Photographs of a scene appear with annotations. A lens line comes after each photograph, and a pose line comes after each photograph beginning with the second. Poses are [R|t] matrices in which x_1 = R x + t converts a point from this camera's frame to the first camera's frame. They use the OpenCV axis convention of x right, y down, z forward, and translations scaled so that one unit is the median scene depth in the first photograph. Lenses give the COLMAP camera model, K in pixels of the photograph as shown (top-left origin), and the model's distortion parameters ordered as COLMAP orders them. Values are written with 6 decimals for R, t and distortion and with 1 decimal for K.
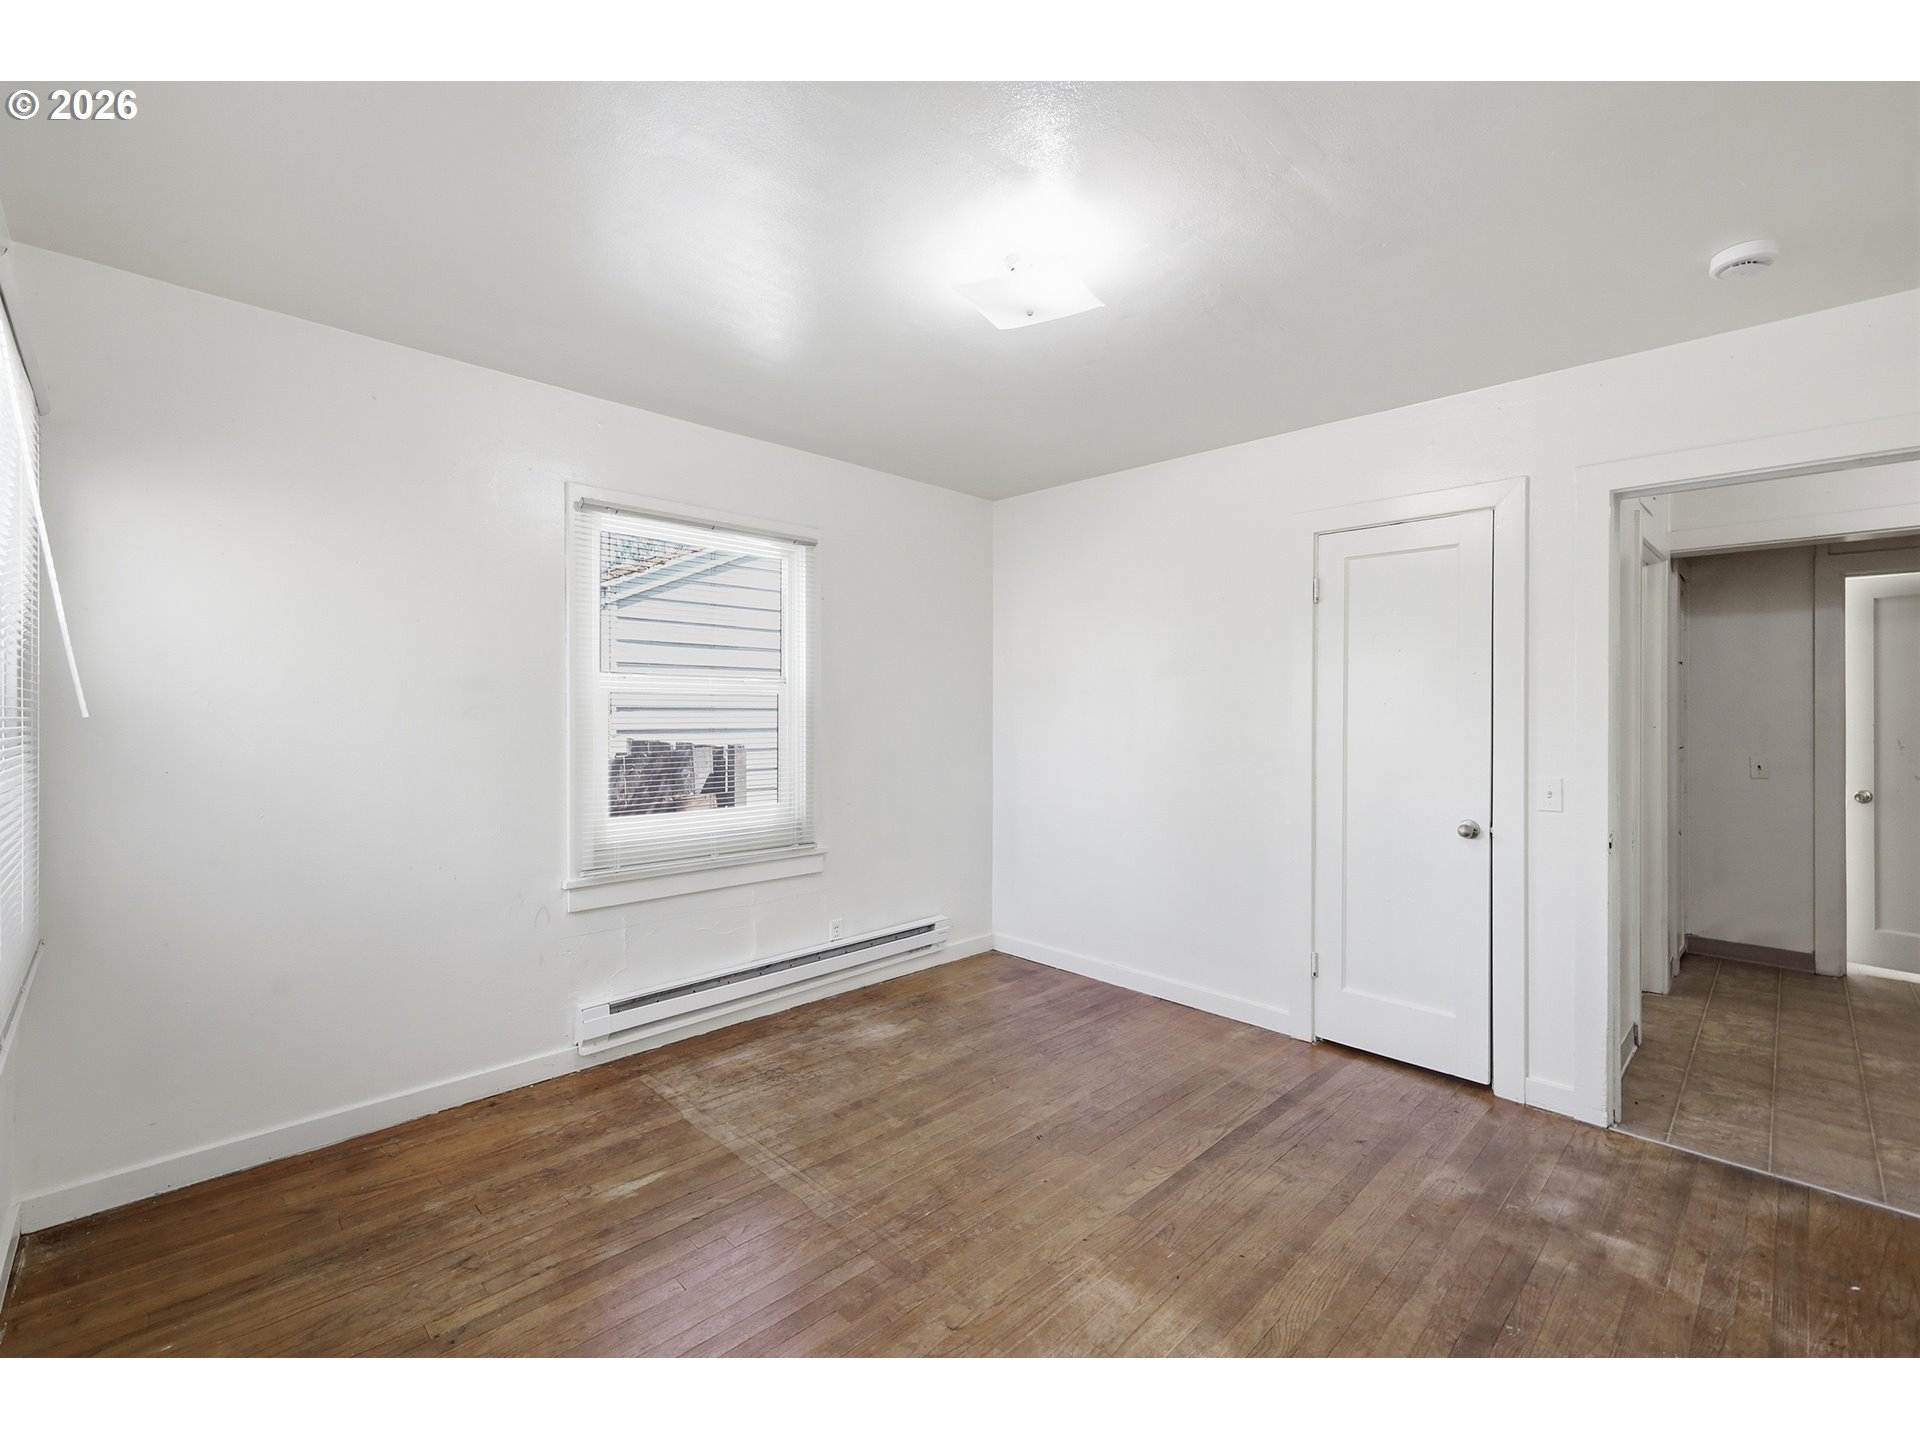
lens RADIAL K [[852.3, 0, 951.7], [0, 852.3, 716.9], [0, 0, 1]] dist [0.001291, 0.001663]
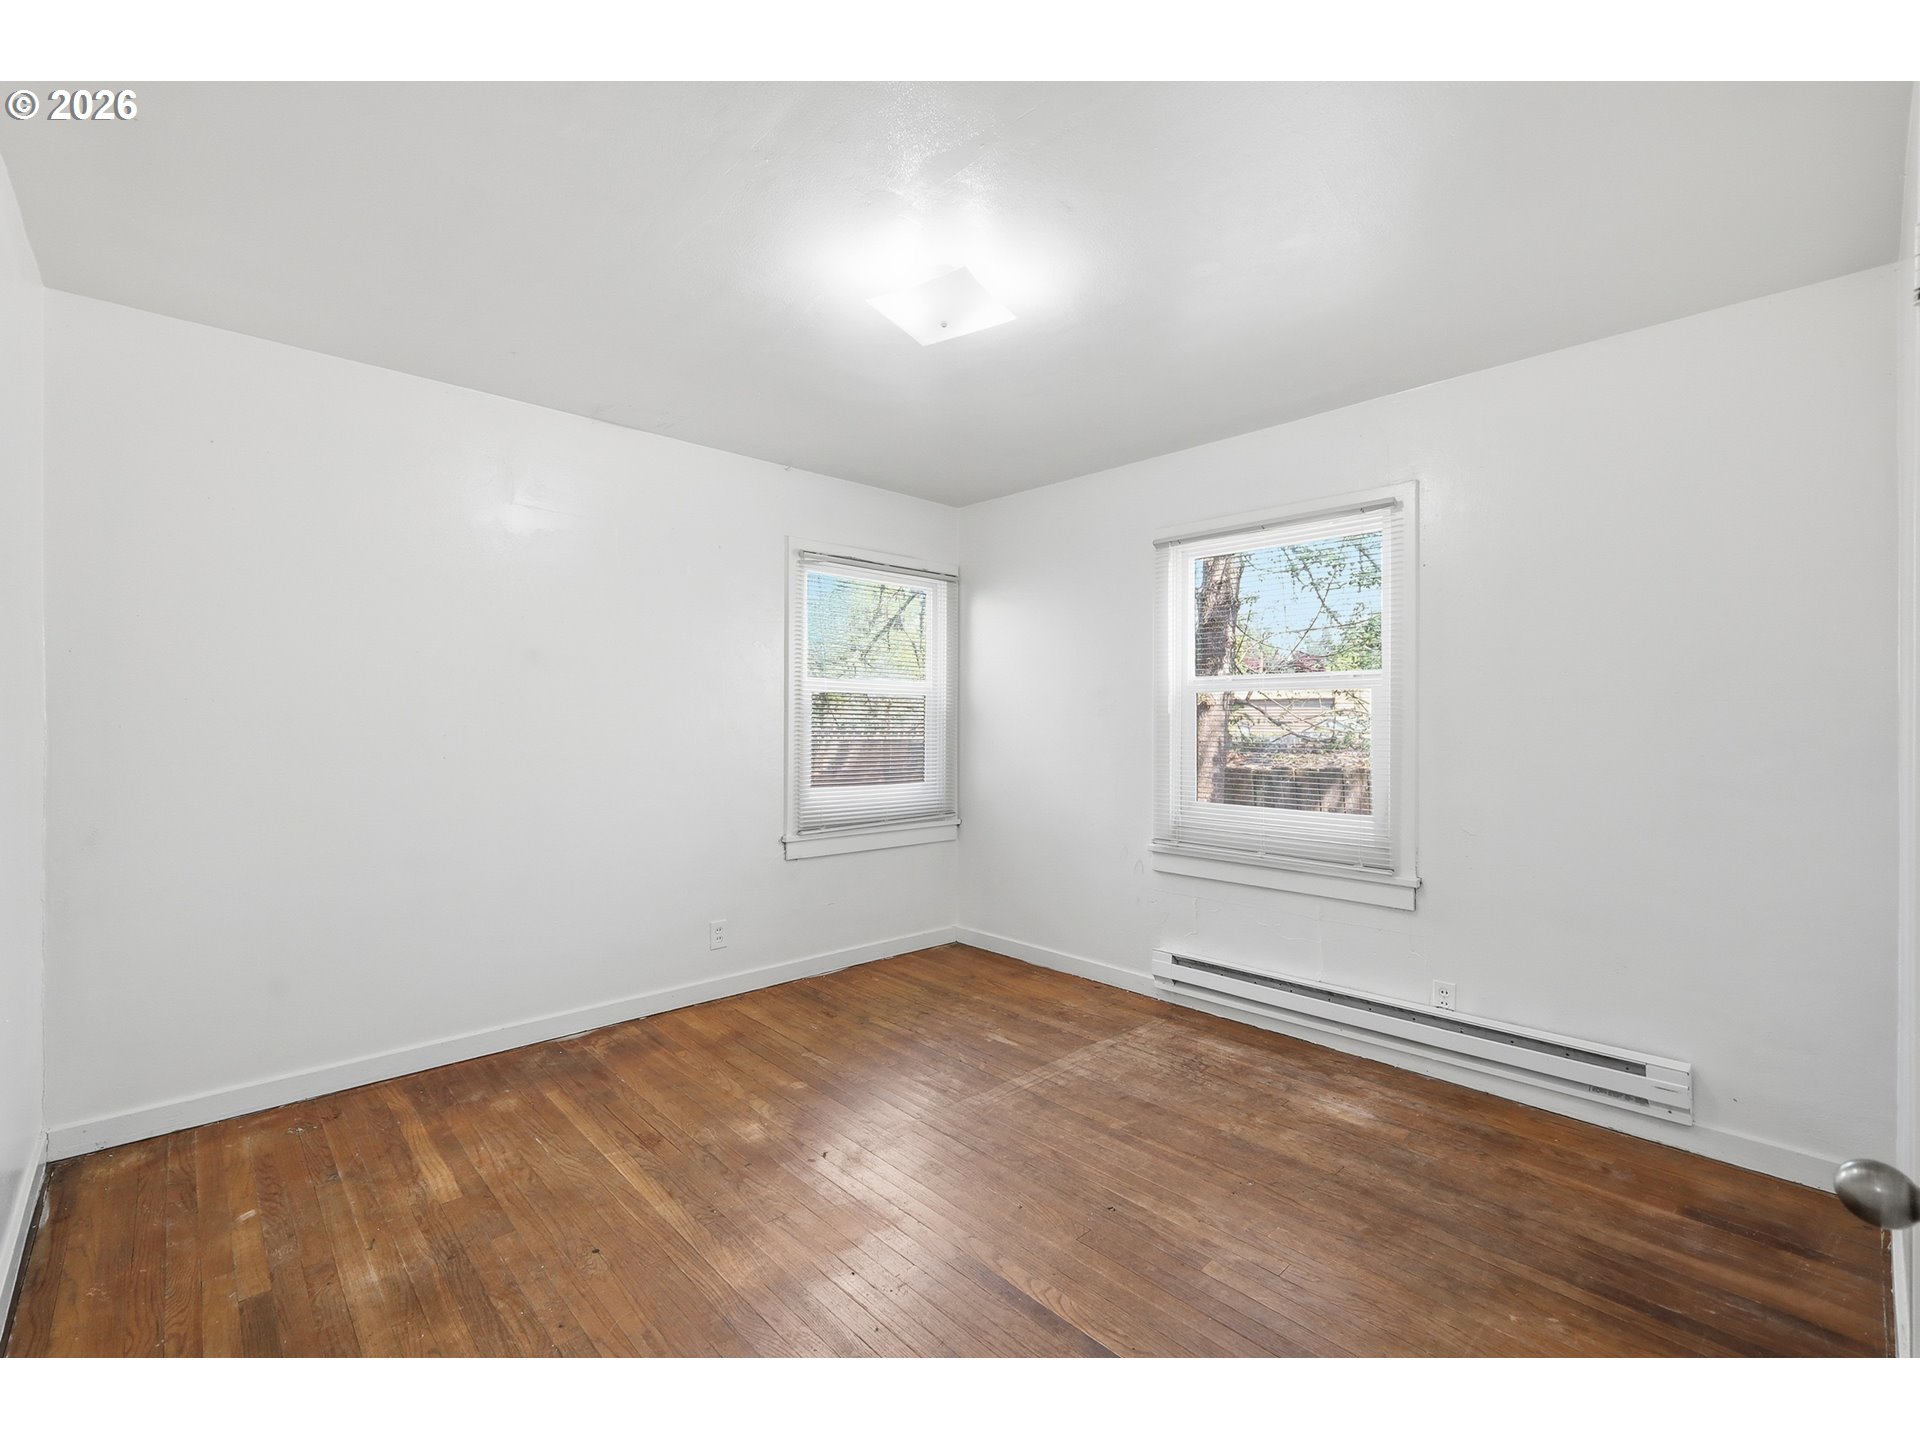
lens RADIAL K [[852.3, 0, 952.2], [0, 852.3, 716.5], [0, 0, 1]] dist [0.001291, 0.001663]
pose [[-0.044680, 0.000162, -0.999001, 0.806299], [-0.003877, 0.999992, 0.000335, 0.002115], [0.998994, 0.003888, -0.044679, 0.737552]]
